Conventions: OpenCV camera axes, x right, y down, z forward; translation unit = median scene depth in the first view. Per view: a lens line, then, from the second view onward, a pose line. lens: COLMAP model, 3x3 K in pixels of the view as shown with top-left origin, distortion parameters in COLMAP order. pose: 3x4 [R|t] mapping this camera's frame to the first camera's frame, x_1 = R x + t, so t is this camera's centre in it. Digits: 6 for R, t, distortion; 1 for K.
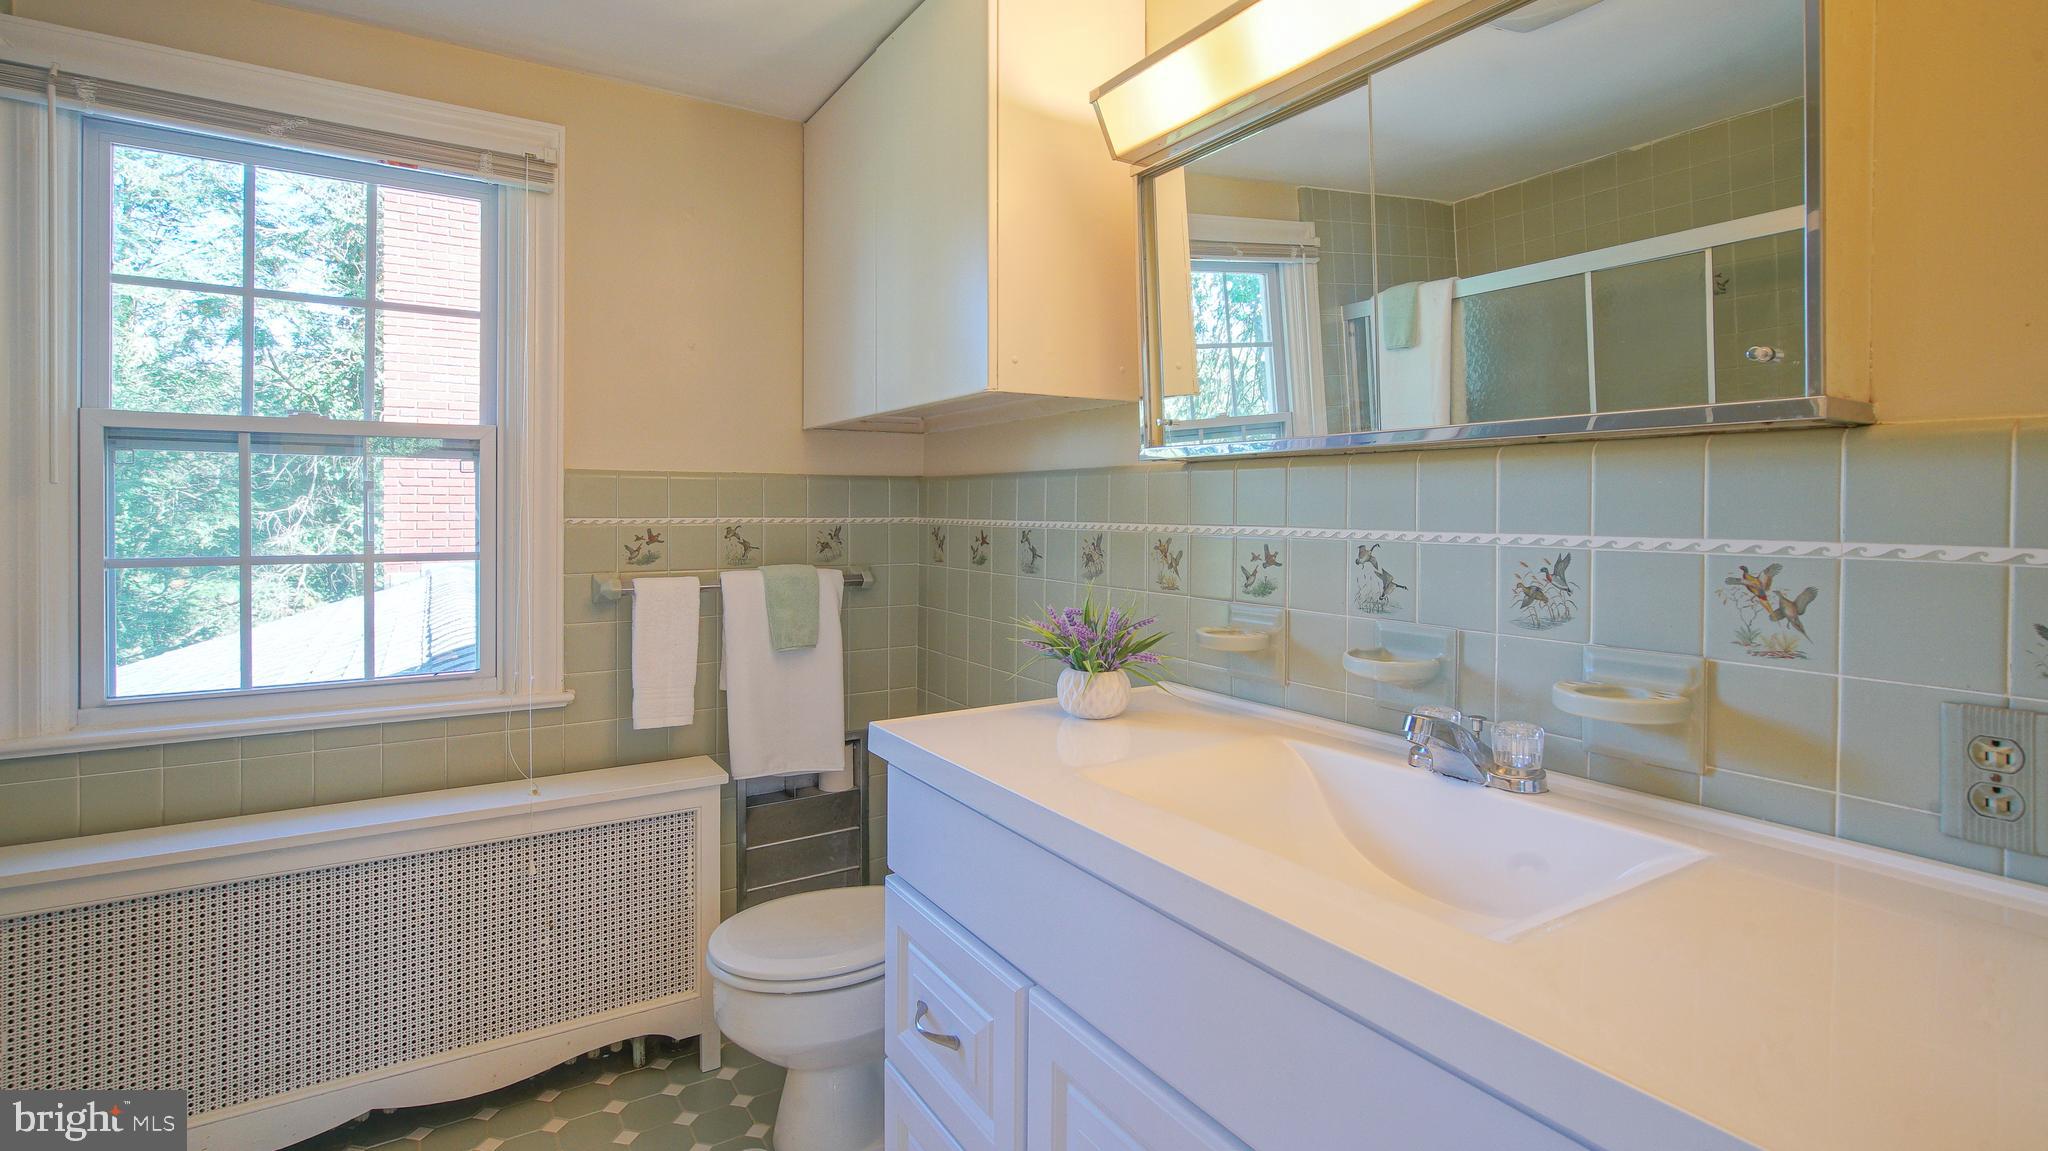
lens RADIAL K [[959.7, 0, 1030.5], [0, 959.7, 576.0], [0, 0, 1]] dist [-0.014068, 0.000036]
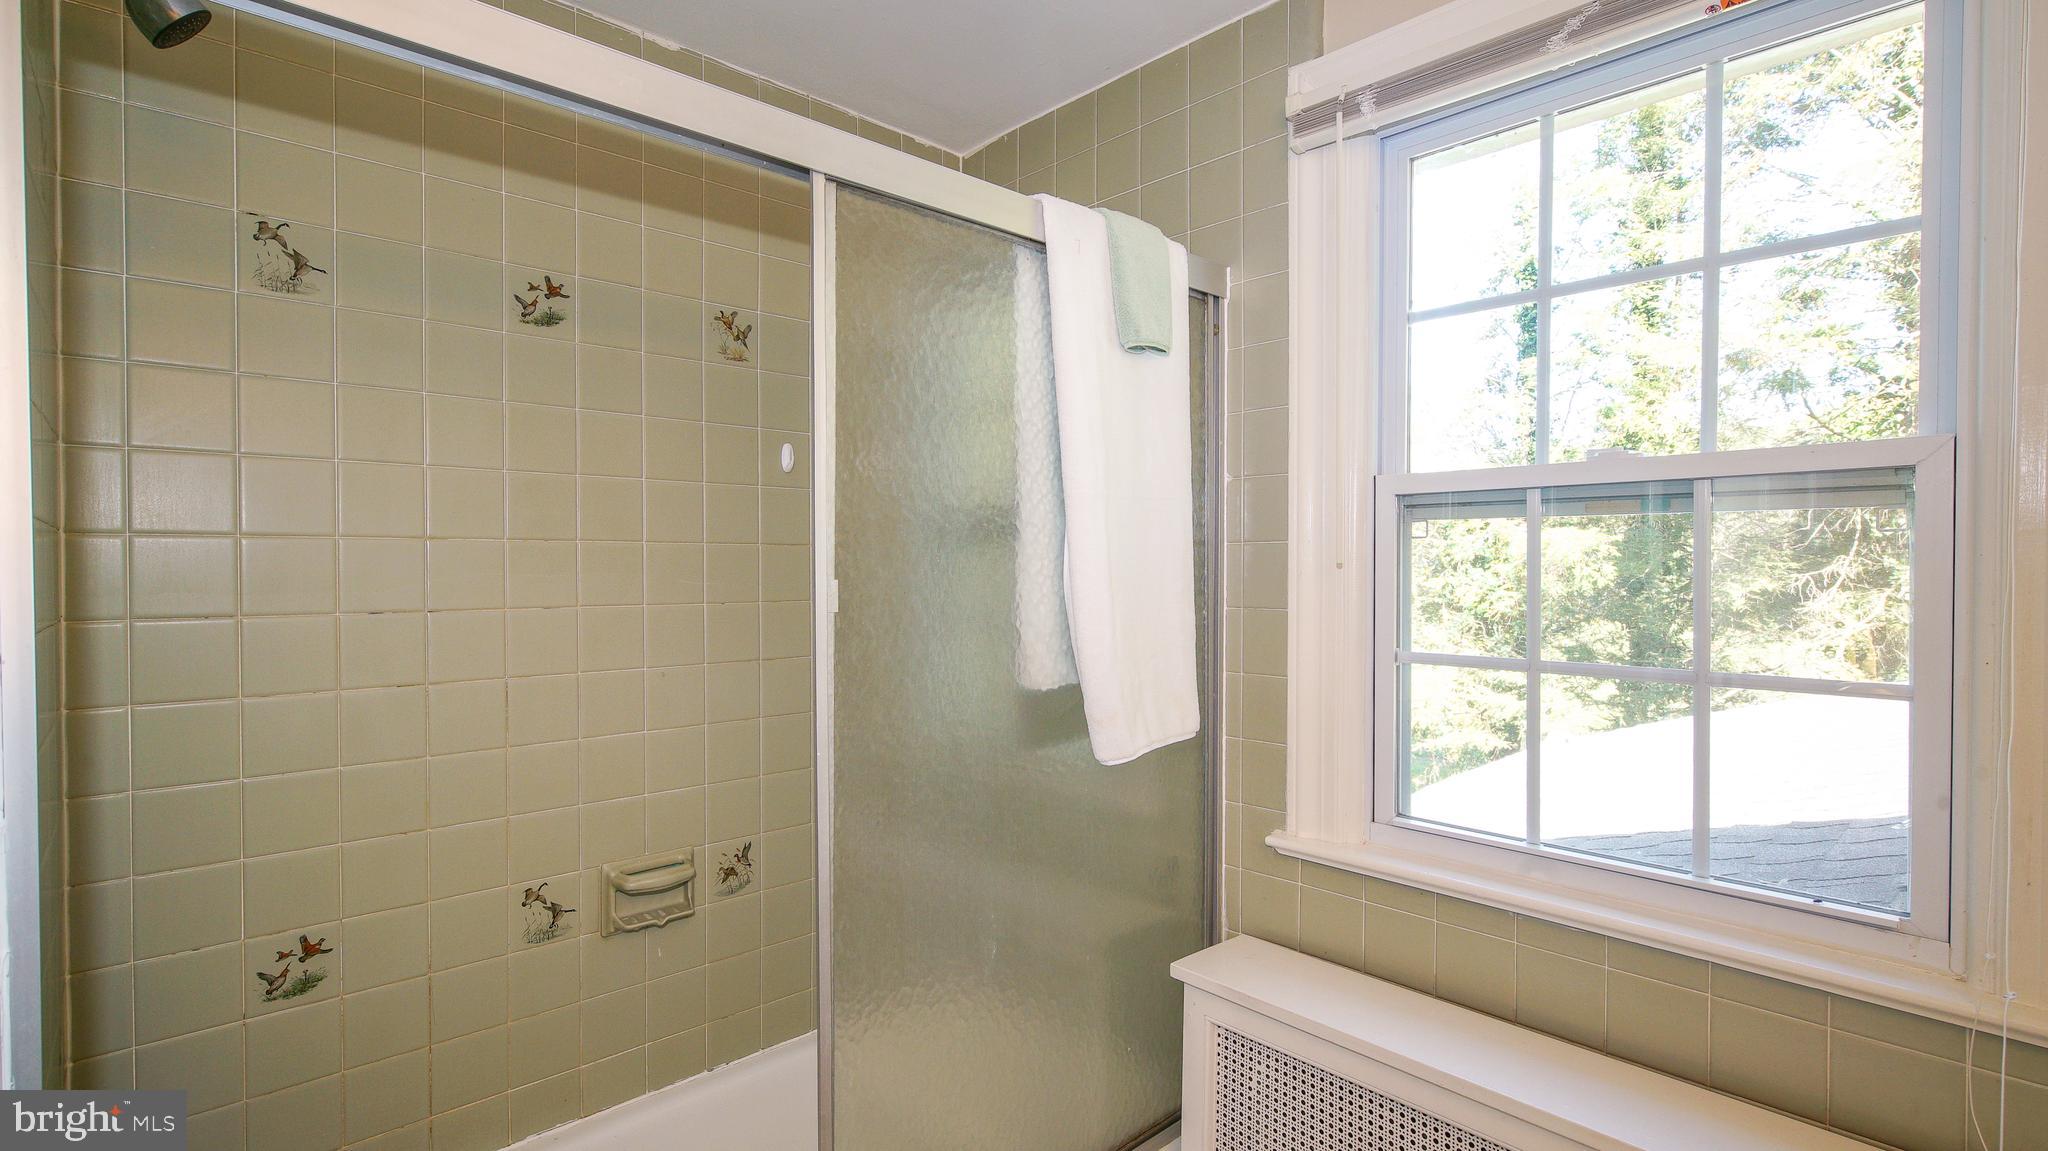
lens RADIAL K [[959.7, 0, 1032.7], [0, 959.7, 566.2], [0, 0, 1]] dist [-0.014068, 0.000036]
pose [[0.179464, -0.004170, -0.983756, -0.046716], [-0.063513, 0.997856, -0.015817, -0.014282], [0.981712, 0.065320, 0.178814, 0.124395]]
